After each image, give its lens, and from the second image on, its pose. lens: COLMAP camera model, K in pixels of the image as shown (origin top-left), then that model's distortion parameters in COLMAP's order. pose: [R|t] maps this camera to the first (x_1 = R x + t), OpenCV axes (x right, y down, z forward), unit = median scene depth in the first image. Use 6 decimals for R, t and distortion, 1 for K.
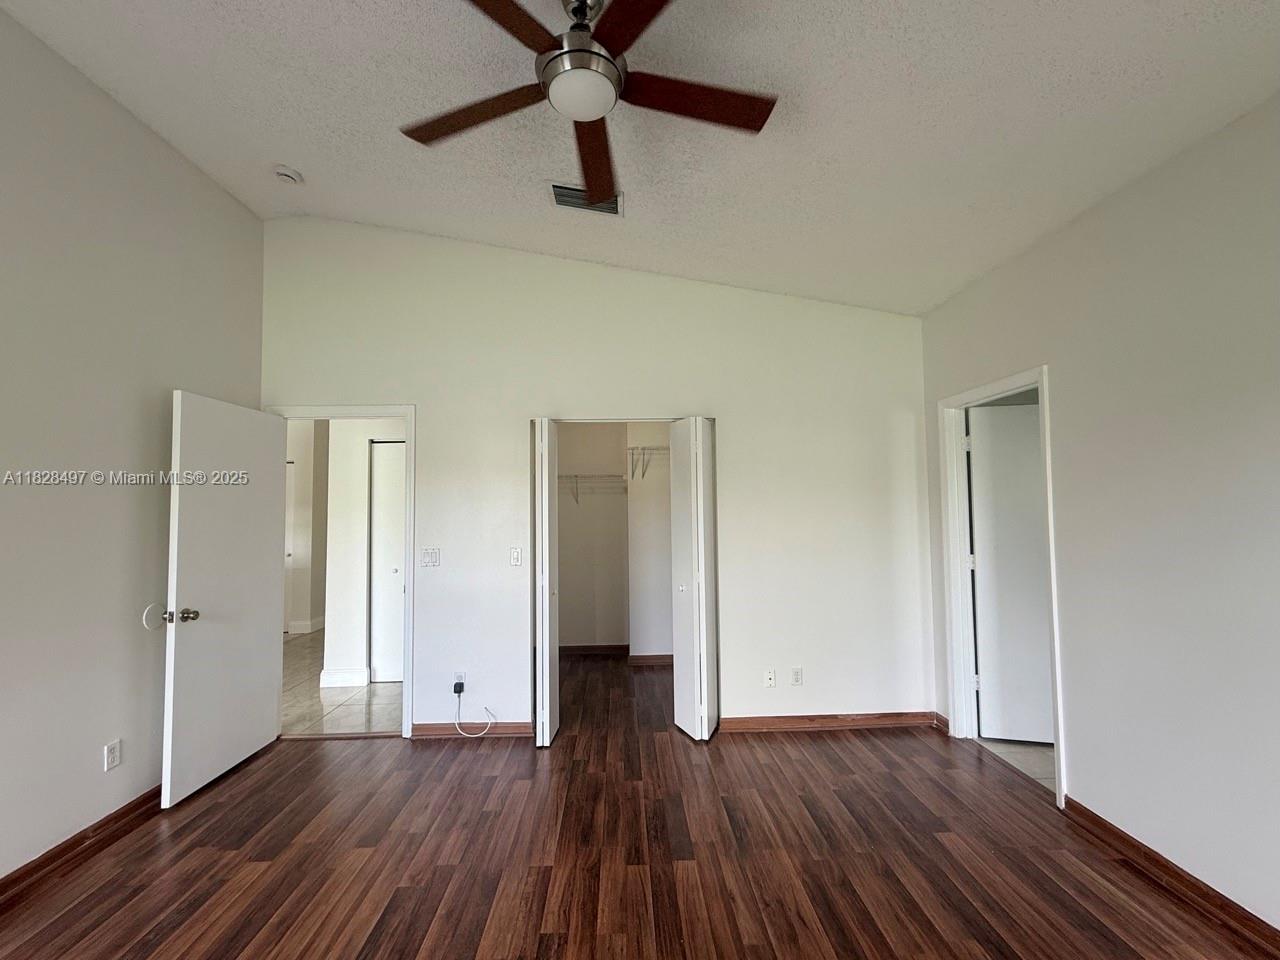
lens RADIAL K [[552.5, 0, 637.9], [0, 552.5, 484.5], [0, 0, 1]] dist [-0.001789, 0.000069]
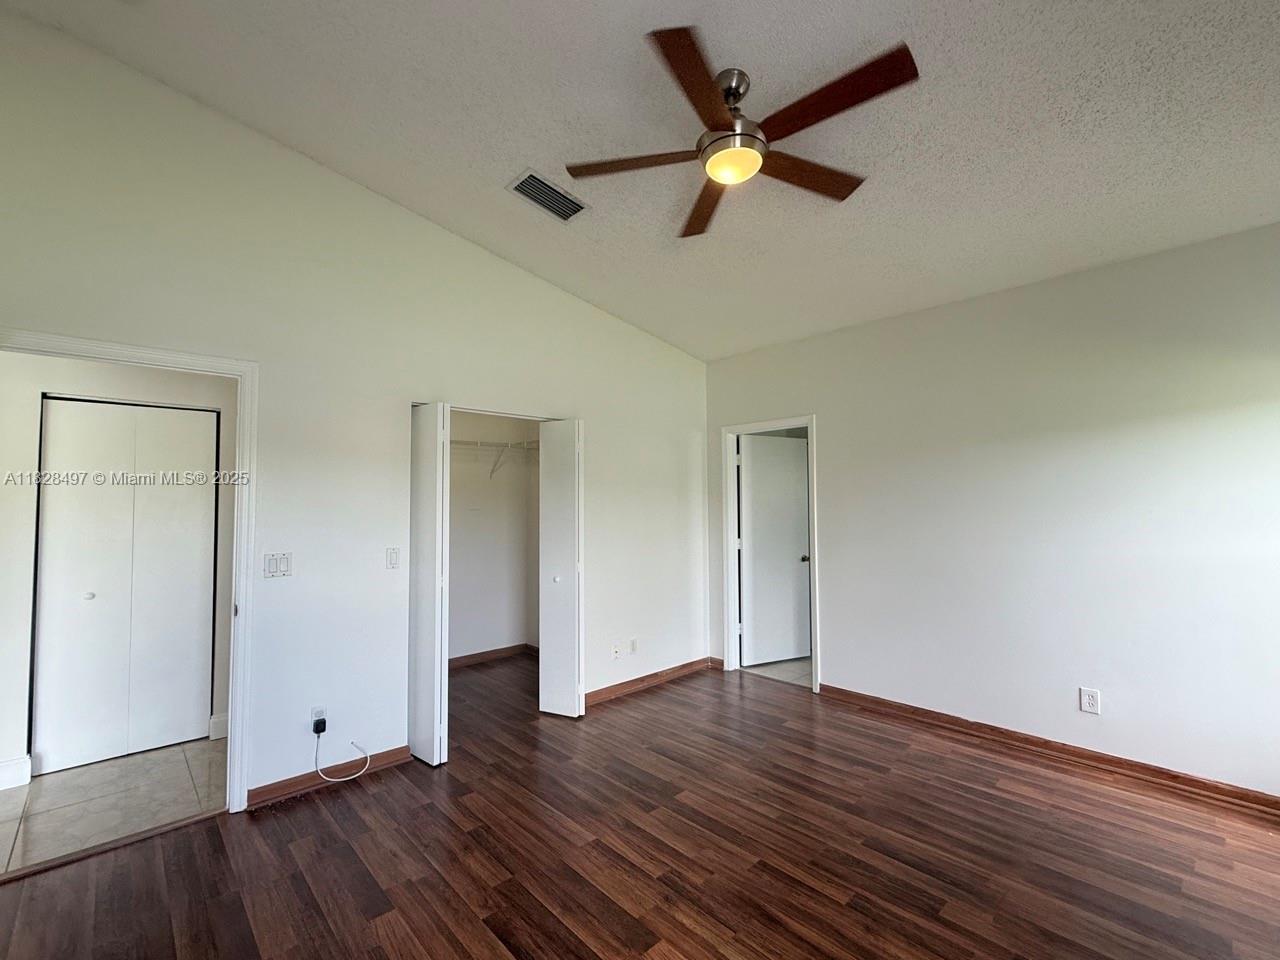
lens RADIAL K [[555.9, 0, 640.0], [0, 555.9, 480.0], [0, 0, 1]] dist [-0.001773, 0.000060]
pose [[0.753706, 0.037806, 0.656124, -0.557702], [-0.029782, 0.999283, -0.023368, 0.019797], [-0.656537, -0.001928, 0.754292, 0.099751]]
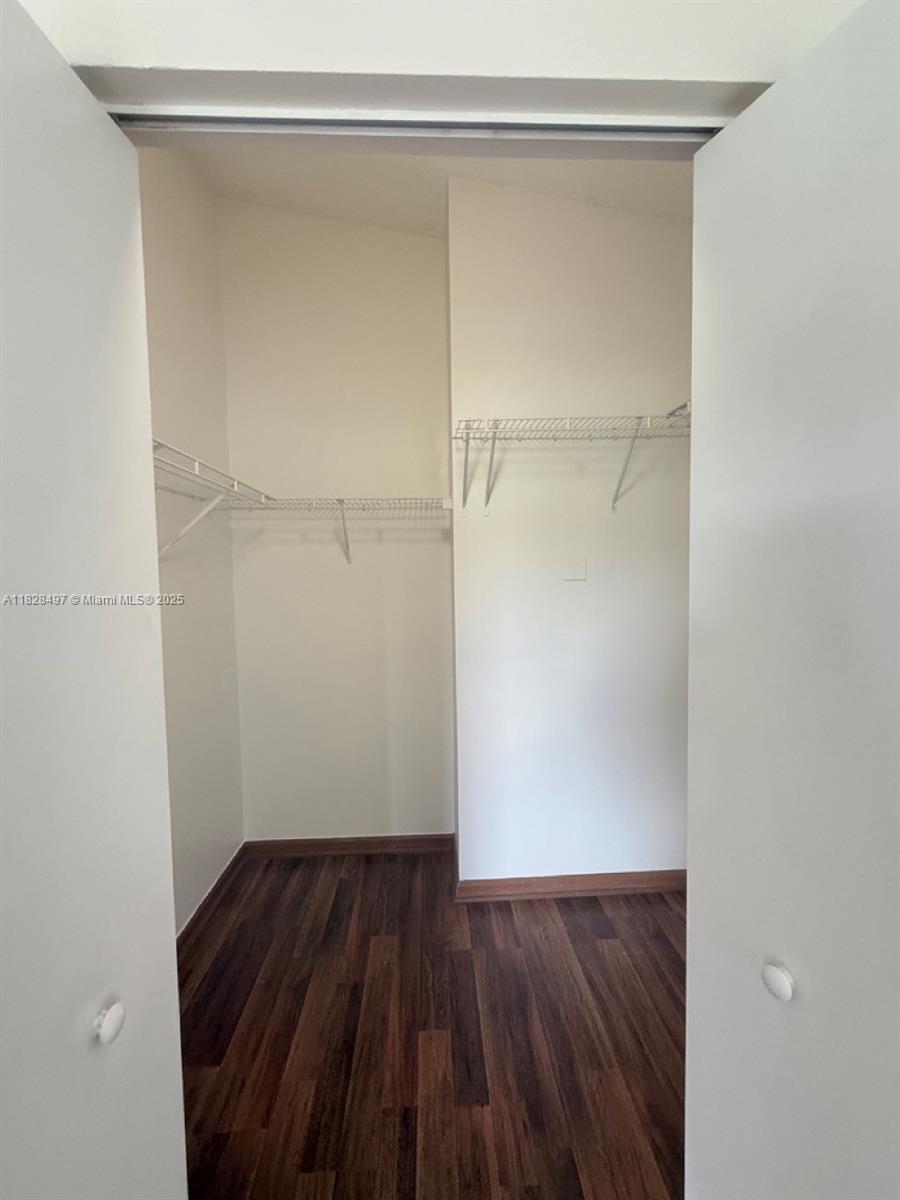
lens RADIAL K [[517.9, 0, 450.0], [0, 517.9, 600.0], [0, 0, 1]] dist [-0.001789, 0.000069]
pose [[0.999905, -0.013807, -0.000579, -0.003401], [0.013796, 0.994972, 0.099201, 0.003702], [-0.000793, -0.099200, 0.995067, 0.087596]]
